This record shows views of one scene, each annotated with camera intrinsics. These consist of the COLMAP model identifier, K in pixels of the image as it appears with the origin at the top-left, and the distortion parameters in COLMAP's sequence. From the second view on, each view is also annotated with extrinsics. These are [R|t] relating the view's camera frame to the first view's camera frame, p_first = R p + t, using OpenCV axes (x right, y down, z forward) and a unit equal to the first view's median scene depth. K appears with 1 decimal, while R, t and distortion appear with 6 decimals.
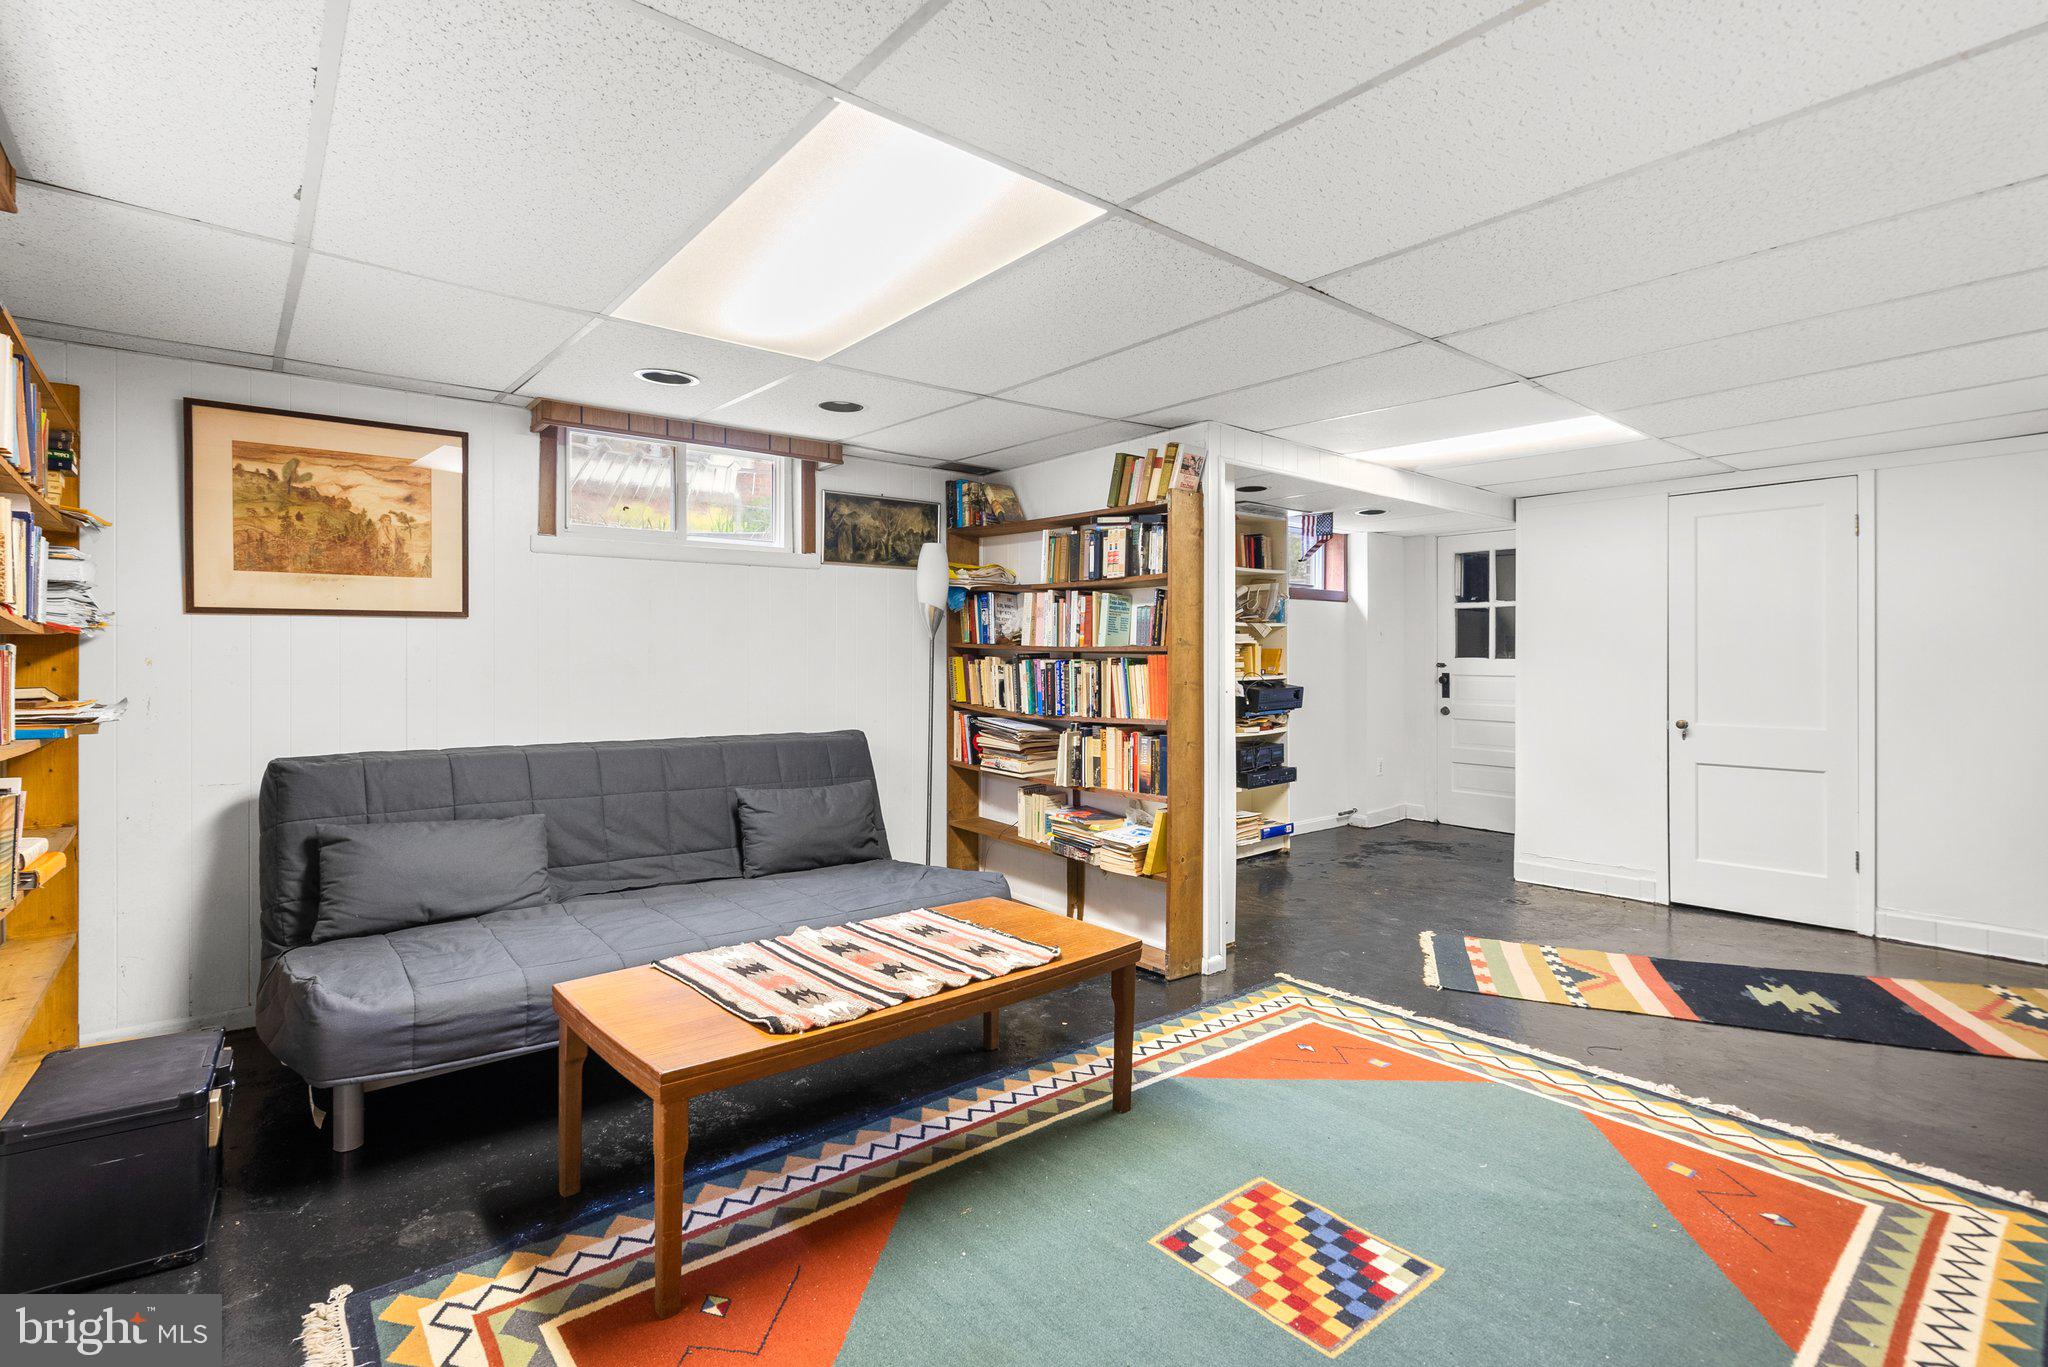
lens RADIAL K [[951.3, 0, 1015.9], [0, 951.3, 666.4], [0, 0, 1]] dist [-0.003786, 0.001464]
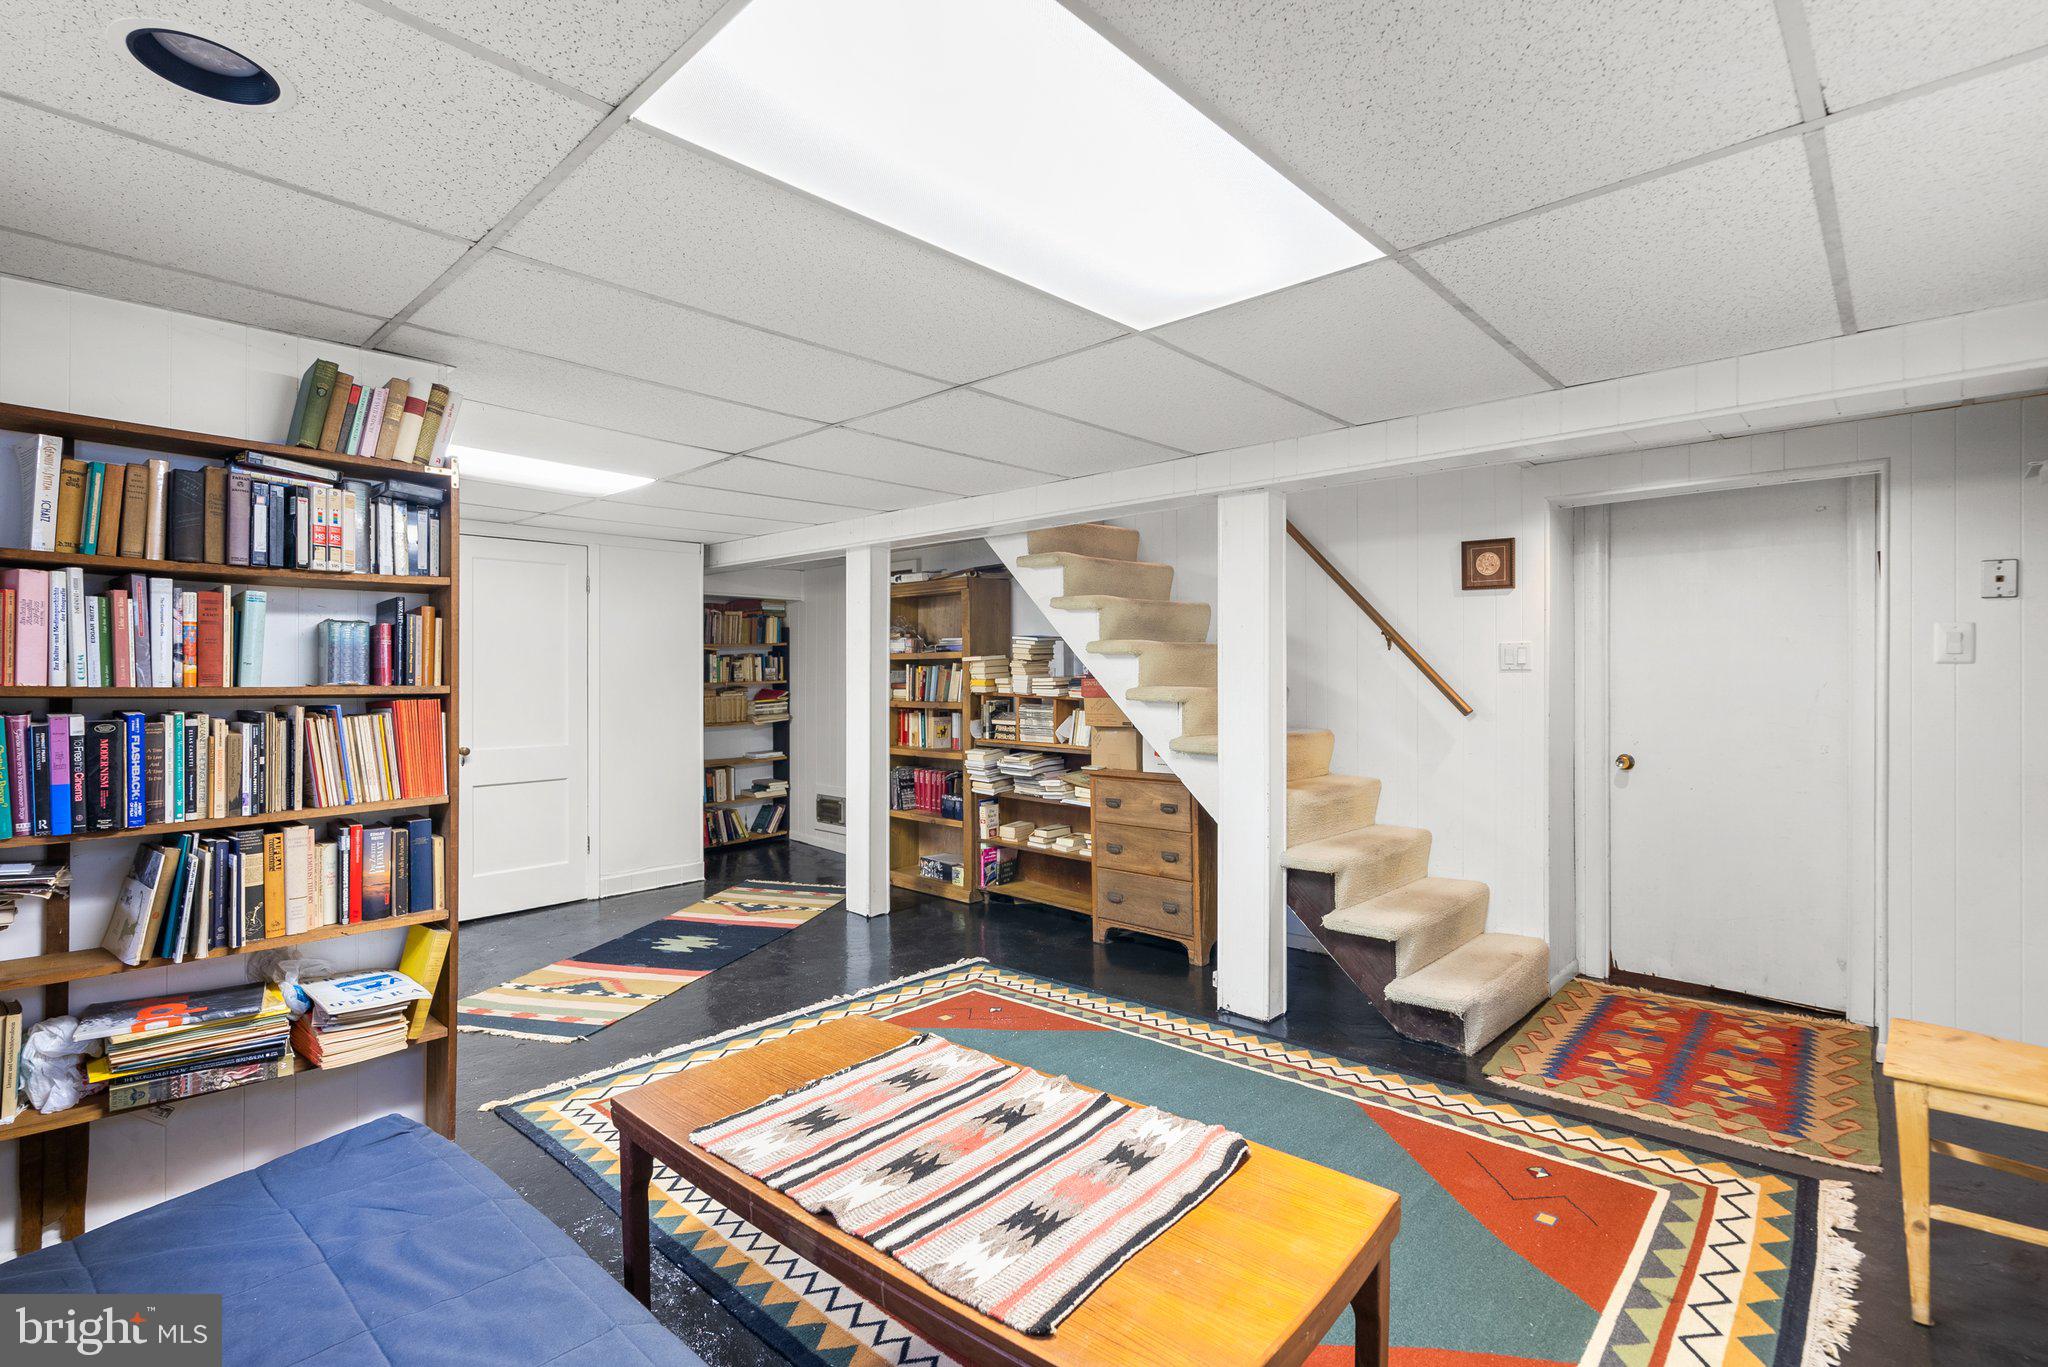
lens RADIAL K [[951.3, 0, 1020.1], [0, 951.3, 673.7], [0, 0, 1]] dist [-0.003786, 0.001464]
pose [[-0.119600, -0.000315, 0.992822, -0.708355], [0.011733, 0.999930, 0.001730, -0.033293], [-0.992753, 0.011856, -0.119588, 0.853492]]
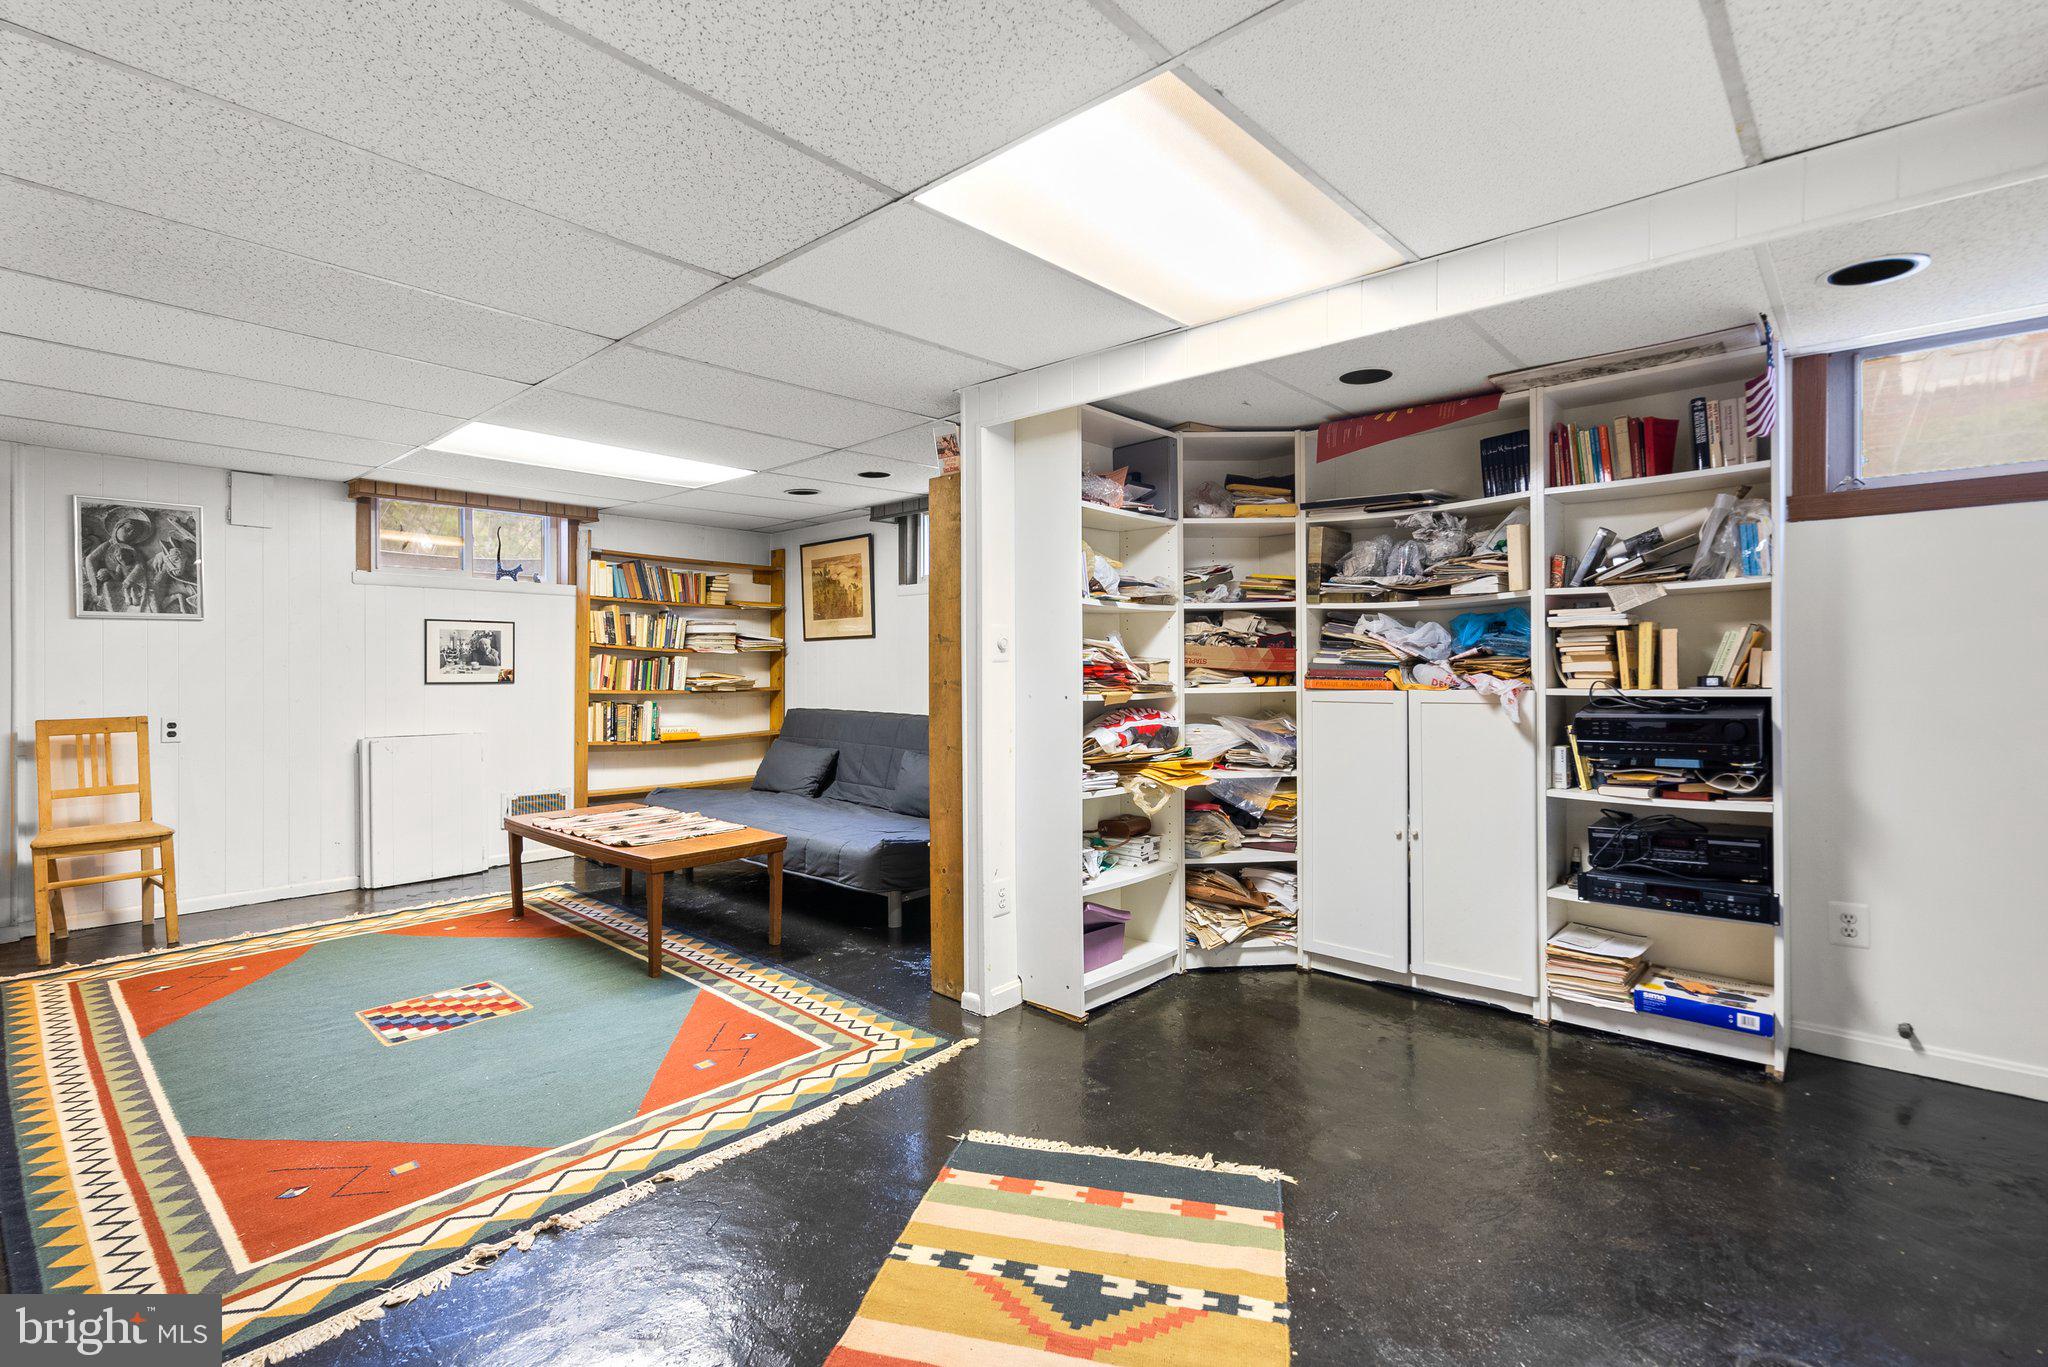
lens RADIAL K [[951.3, 0, 1022.7], [0, 951.3, 683.7], [0, 0, 1]] dist [-0.003786, 0.001464]
pose [[0.140161, 0.015676, -0.990005, 1.416441], [-0.010144, 0.999845, 0.014396, 0.006052], [0.990077, 0.008025, 0.140299, 1.203101]]
